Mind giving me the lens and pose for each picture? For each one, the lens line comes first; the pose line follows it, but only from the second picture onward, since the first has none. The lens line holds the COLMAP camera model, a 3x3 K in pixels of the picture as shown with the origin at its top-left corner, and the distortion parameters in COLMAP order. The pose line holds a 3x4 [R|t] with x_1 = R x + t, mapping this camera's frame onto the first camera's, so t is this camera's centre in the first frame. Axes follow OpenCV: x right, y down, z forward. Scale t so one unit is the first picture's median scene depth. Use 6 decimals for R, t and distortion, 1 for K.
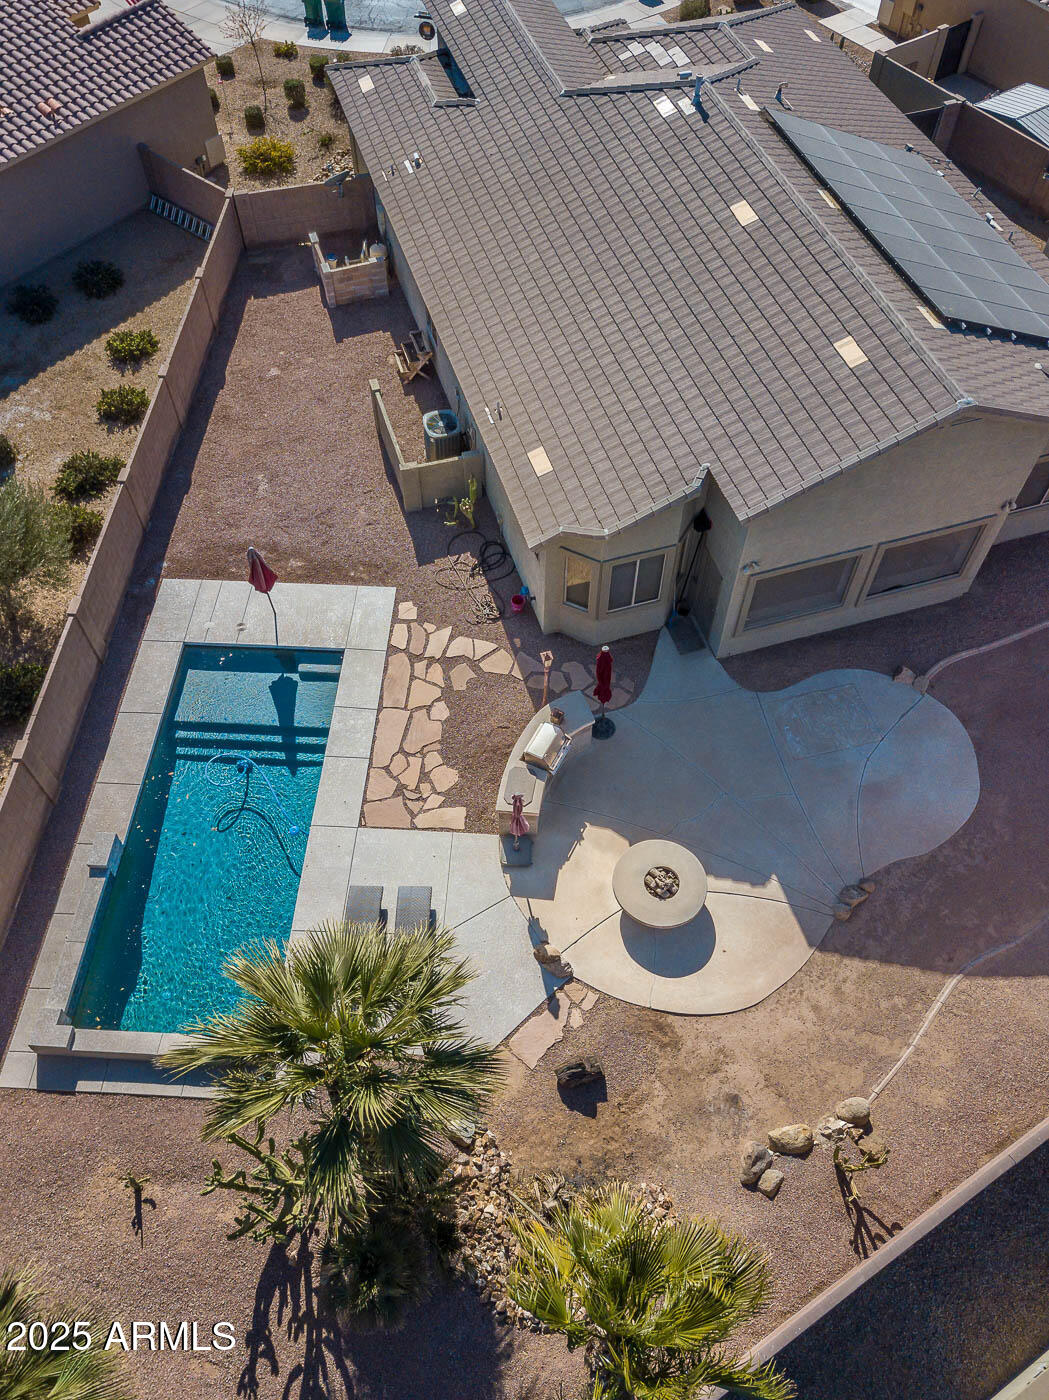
lens RADIAL K [[1087.9, 0, 525.1], [0, 1087.9, 700.0], [0, 0, 1]] dist [0.013619, 0.025452]
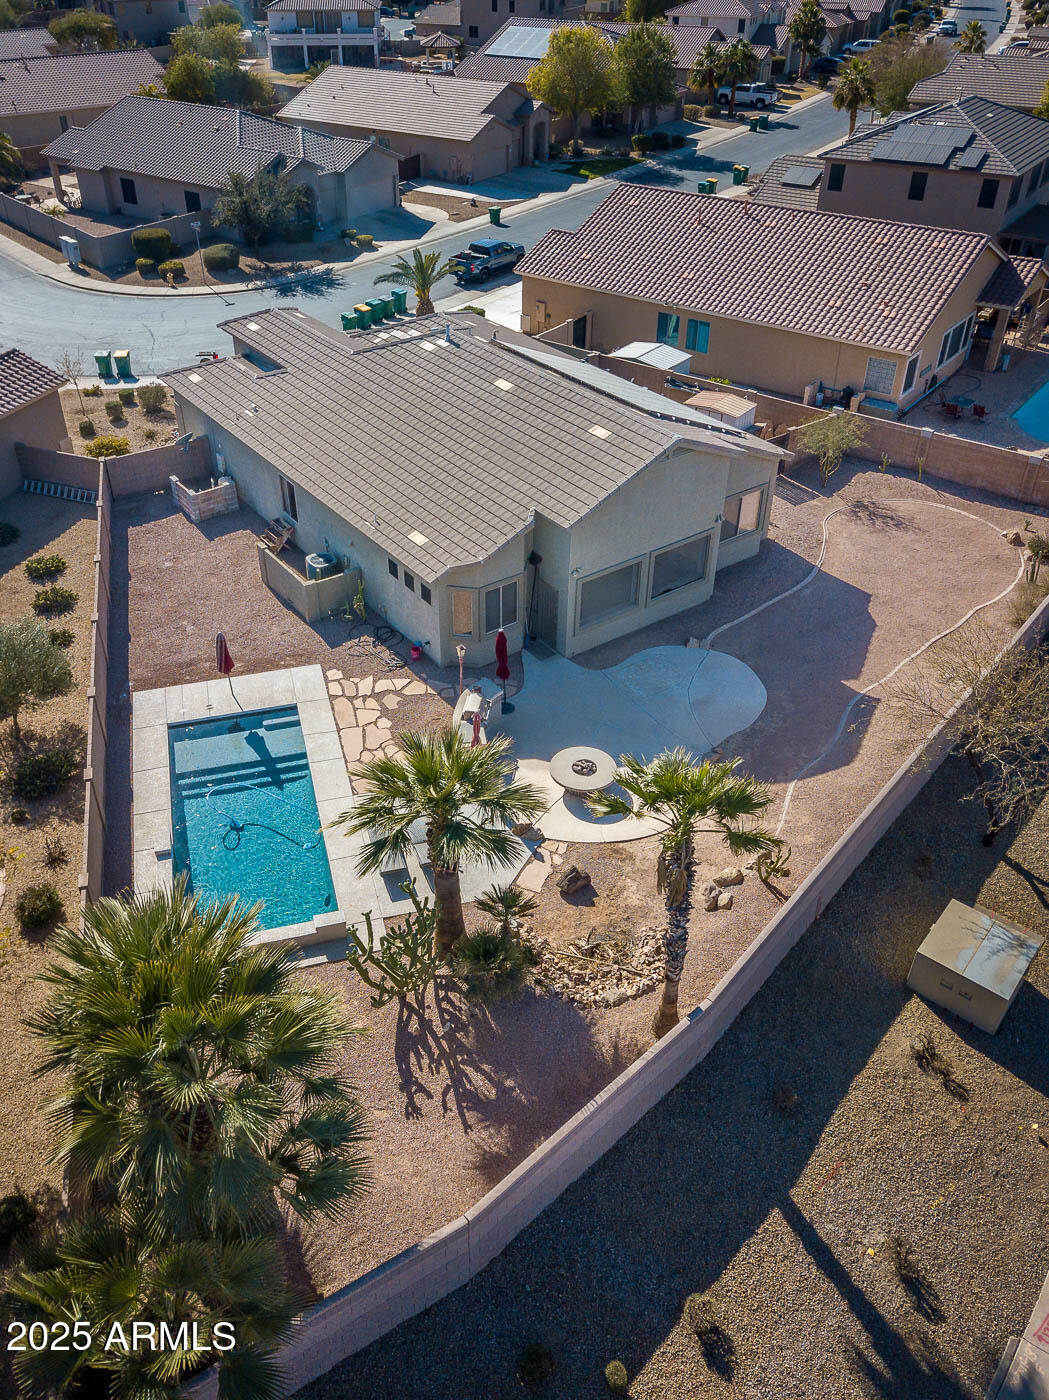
lens RADIAL K [[1087.9, 0, 522.7], [0, 1087.9, 630.0], [0, 0, 1]] dist [0.013619, 0.025452]
pose [[0.946613, -0.179122, 0.268029, -0.243175], [0.262735, 0.910444, -0.319472, 0.359723], [-0.186800, 0.372837, 0.908899, -0.263650]]
